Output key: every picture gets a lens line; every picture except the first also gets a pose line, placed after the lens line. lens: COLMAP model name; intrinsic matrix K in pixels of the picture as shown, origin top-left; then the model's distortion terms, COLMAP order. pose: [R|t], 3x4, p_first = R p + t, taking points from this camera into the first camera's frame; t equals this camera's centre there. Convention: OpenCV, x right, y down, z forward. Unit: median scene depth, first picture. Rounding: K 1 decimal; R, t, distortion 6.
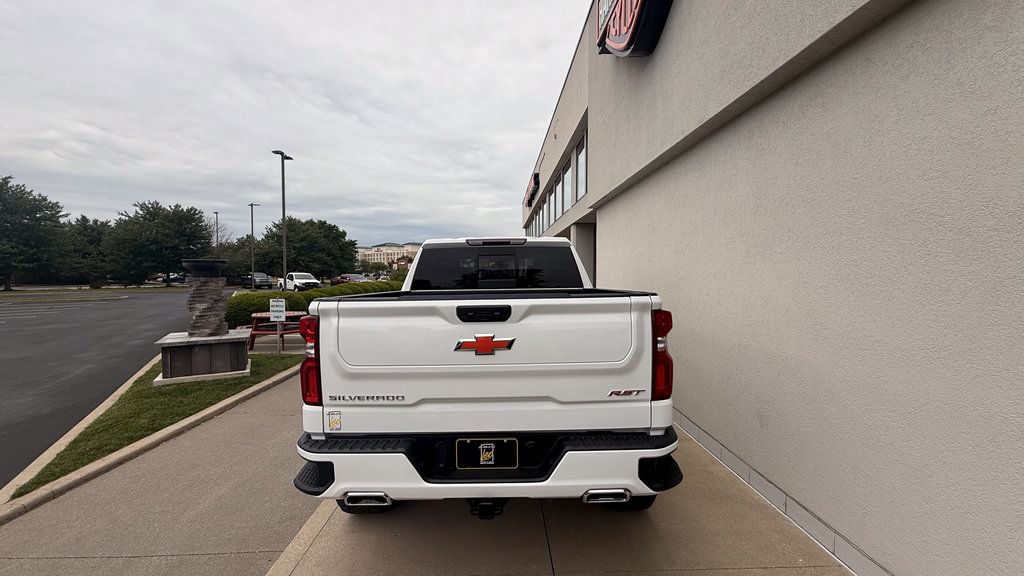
lens RADIAL K [[407.6, 0, 507.9], [0, 407.6, 286.2], [0, 0, 1]] dist [0.000040, 0.000479]
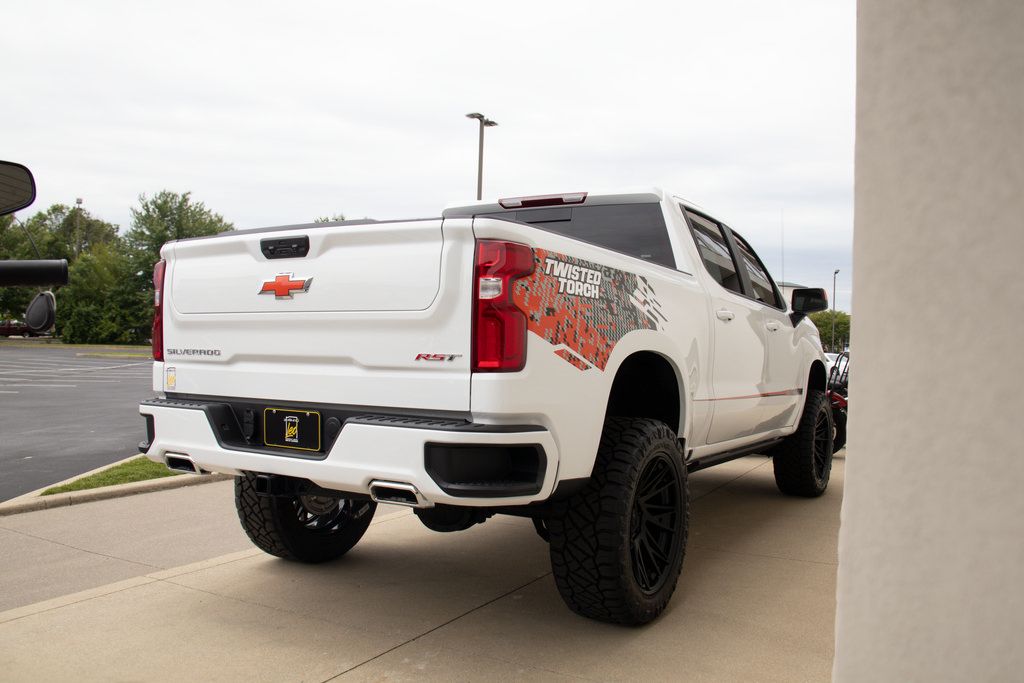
lens RADIAL K [[859.4, 0, 506.0], [0, 859.4, 338.5], [0, 0, 1]] dist [-0.160528, 0.134170]
pose [[0.860974, 0.025258, -0.508022, 1.120358], [-0.046121, 0.998529, -0.028519, 0.261753], [0.506554, 0.047985, 0.860872, -0.205298]]
